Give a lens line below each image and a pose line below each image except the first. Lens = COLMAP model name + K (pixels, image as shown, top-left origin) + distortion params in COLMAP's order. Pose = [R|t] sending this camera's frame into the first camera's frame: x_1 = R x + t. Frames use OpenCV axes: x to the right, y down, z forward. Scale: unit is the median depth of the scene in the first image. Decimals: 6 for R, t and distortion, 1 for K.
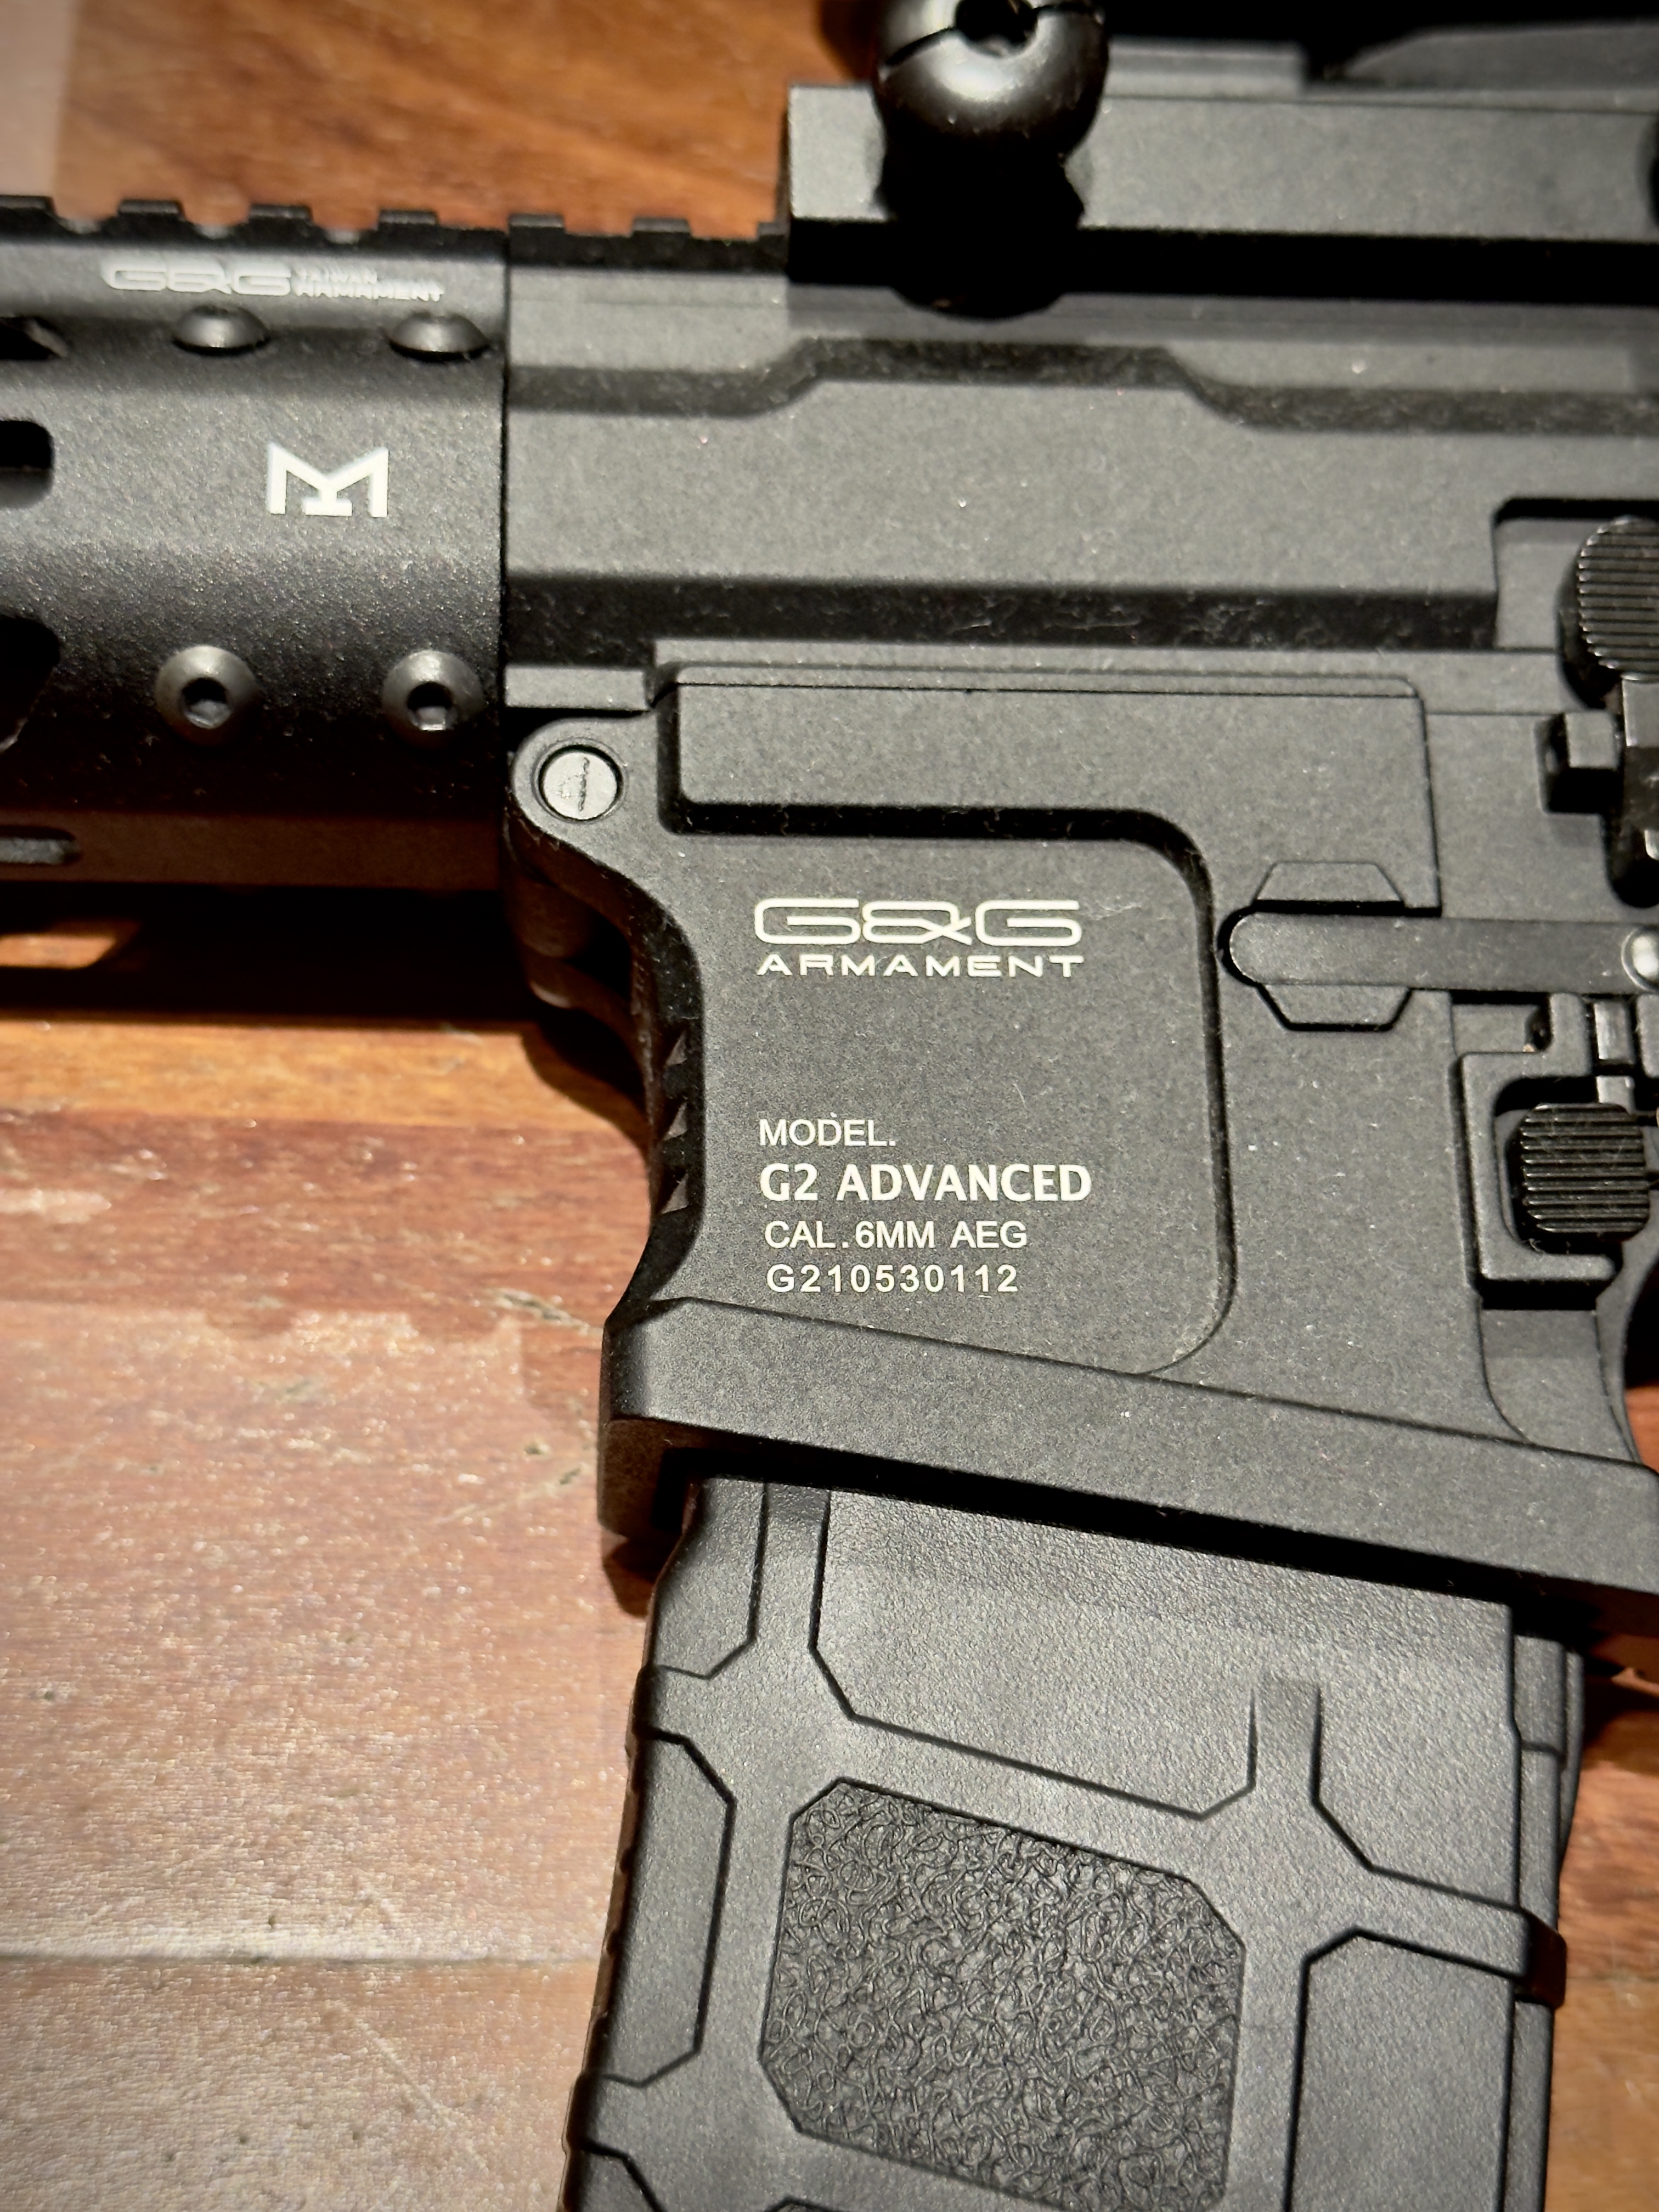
lens RADIAL K [[3088.7, 0, 837.9], [0, 3088.7, 1085.0], [0, 0, 1]] dist [0.111385, 0.000000]
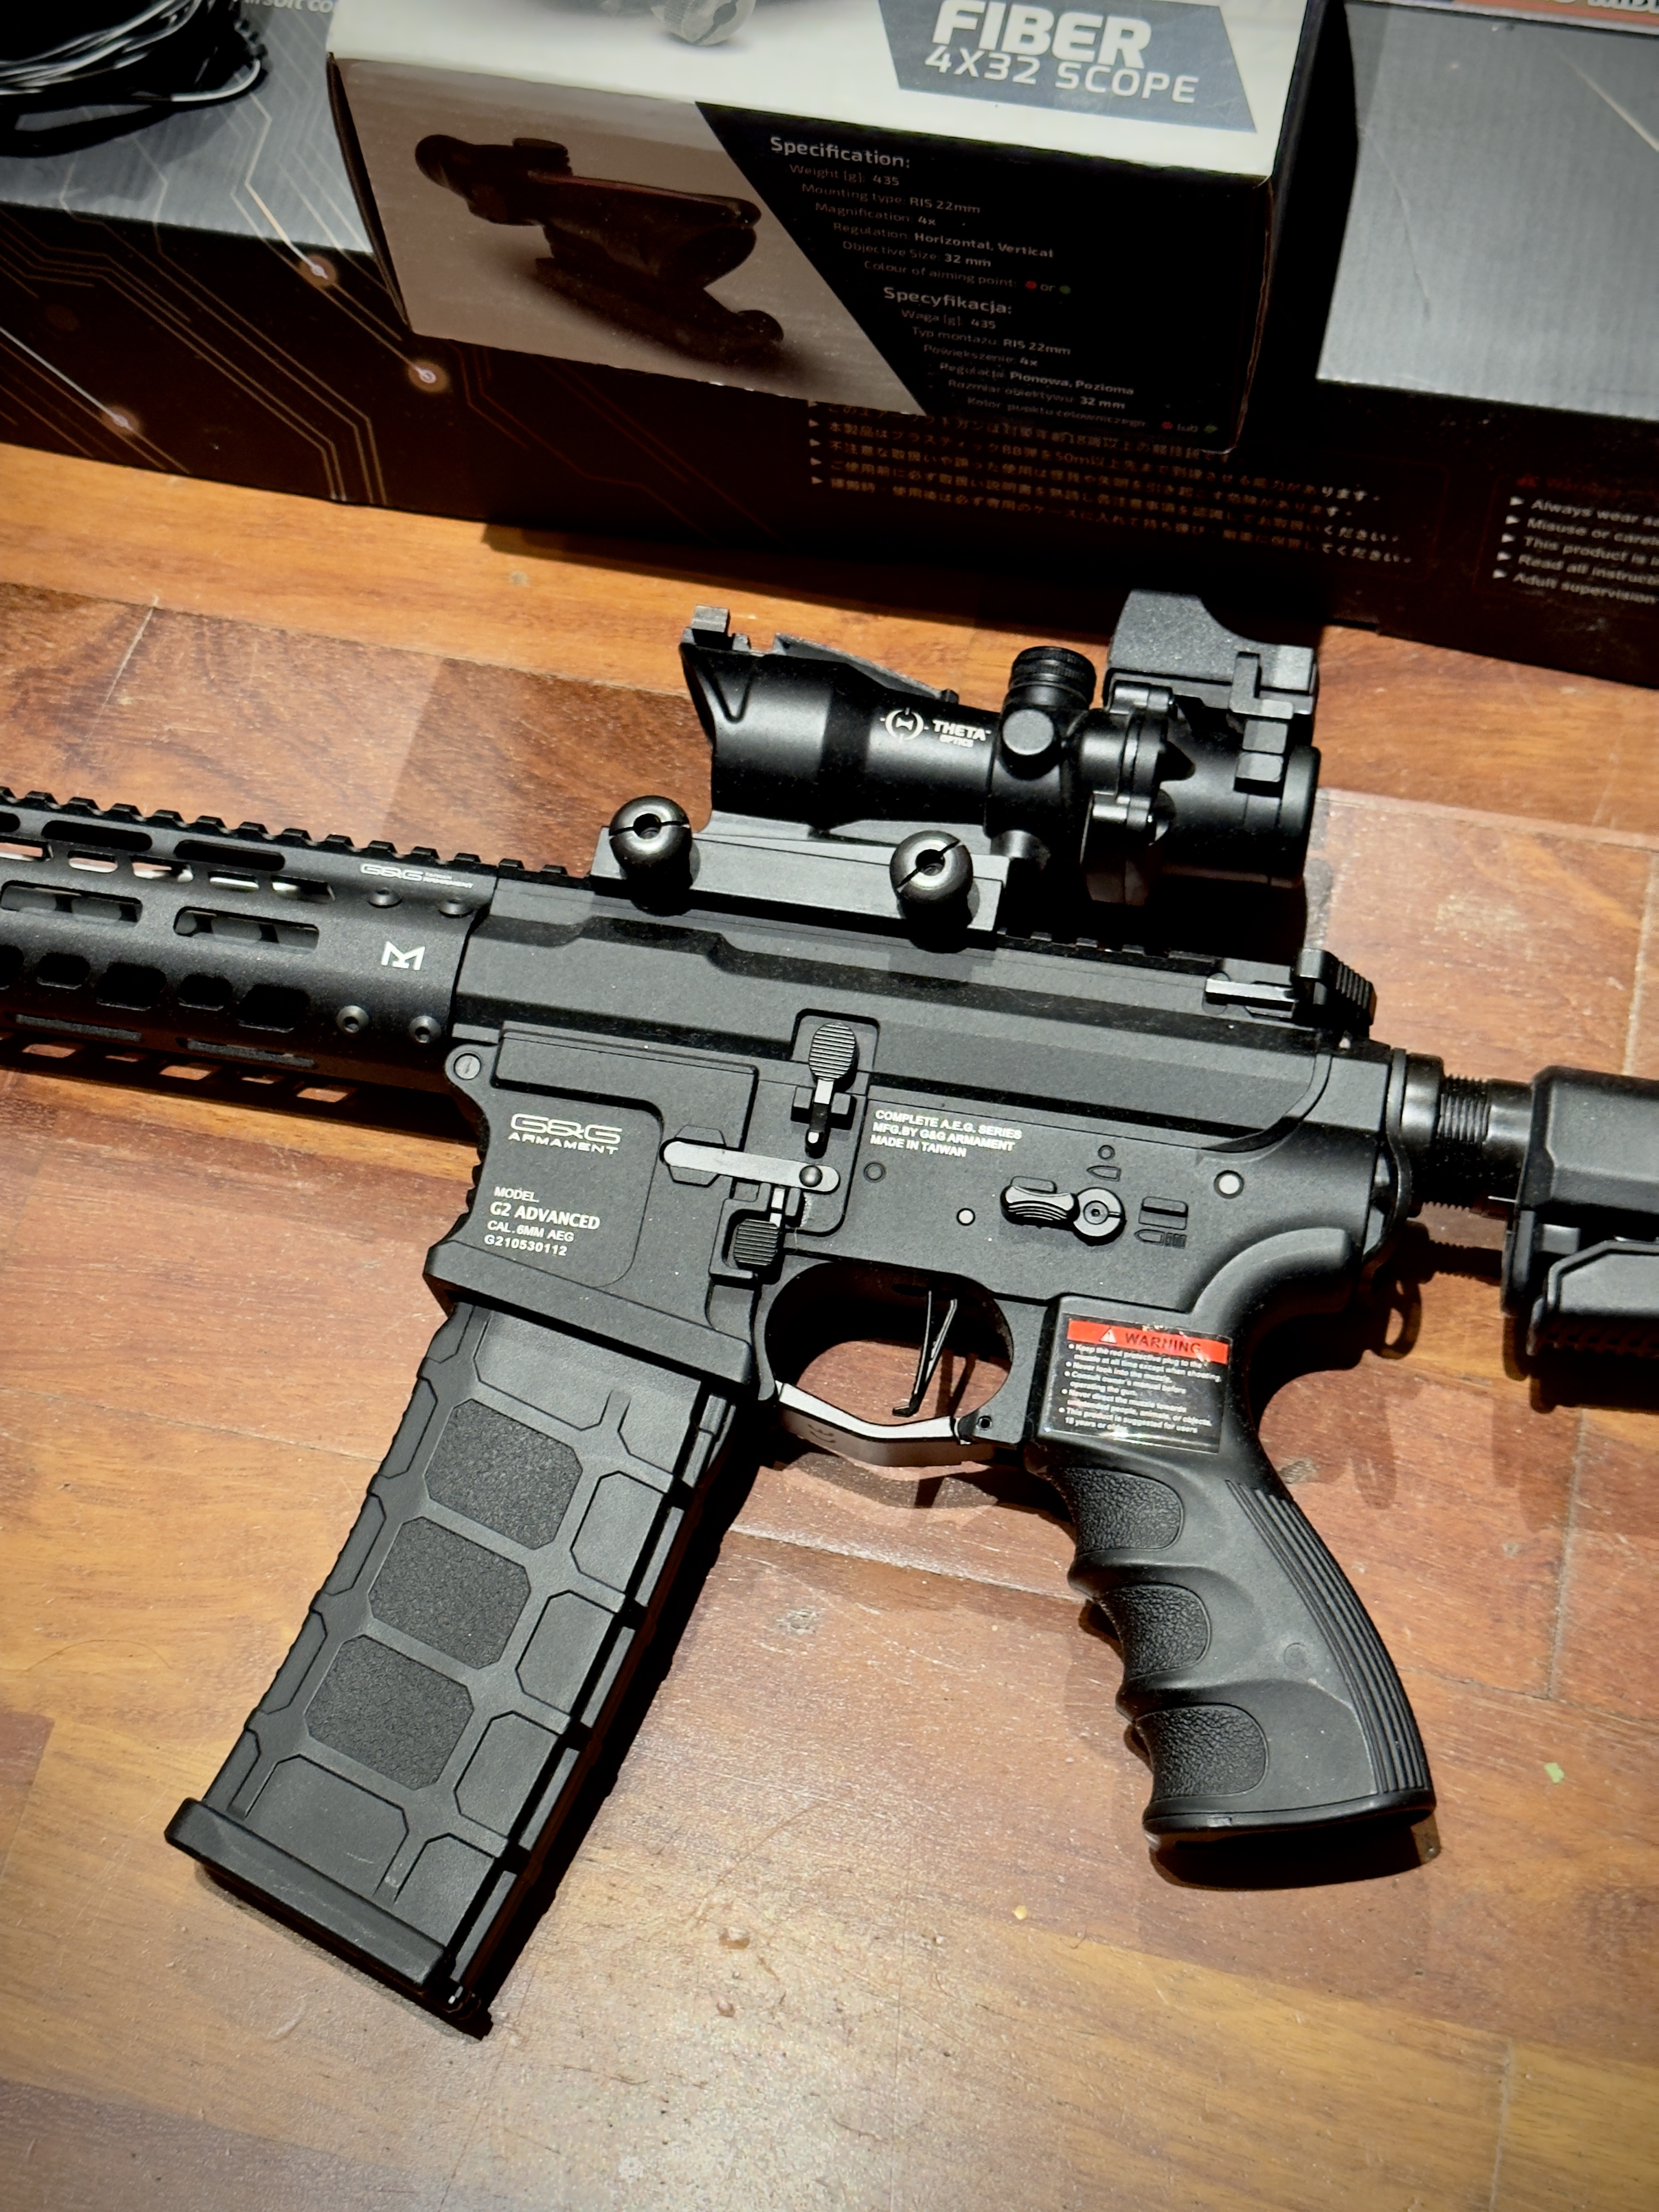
lens RADIAL K [[3088.7, 0, 826.3], [0, 3088.7, 1146.7], [0, 0, 1]] dist [0.111385, 0.000000]
pose [[0.957709, 0.133012, -0.255150, 1.002513], [-0.145249, 0.988951, -0.029644, 0.014588], [0.248388, 0.065451, 0.966447, -1.743759]]
